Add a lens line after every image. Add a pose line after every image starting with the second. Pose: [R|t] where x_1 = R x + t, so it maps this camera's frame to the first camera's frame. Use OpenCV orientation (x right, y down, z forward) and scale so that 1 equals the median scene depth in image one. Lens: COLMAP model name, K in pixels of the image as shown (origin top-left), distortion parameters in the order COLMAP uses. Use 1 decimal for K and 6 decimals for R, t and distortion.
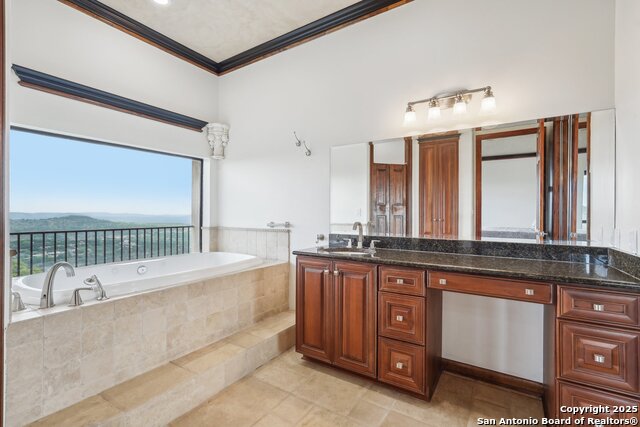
lens RADIAL K [[289.1, 0, 320.7], [0, 289.1, 213.2], [0, 0, 1]] dist [-0.007474, 0.001050]
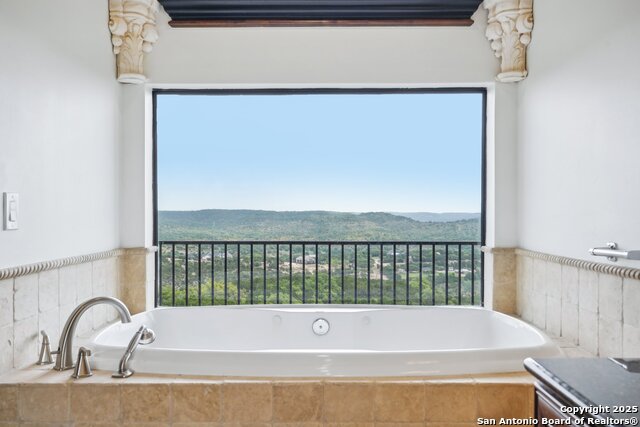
lens RADIAL K [[556.4, 0, 321.7], [0, 556.4, 213.6], [0, 0, 1]] dist [-0.017876, -0.005344]
pose [[0.545705, -0.000464, -0.837978, 0.149445], [0.001392, 0.999999, 0.000352, -0.002278], [0.837977, -0.001359, 0.545705, 0.357703]]
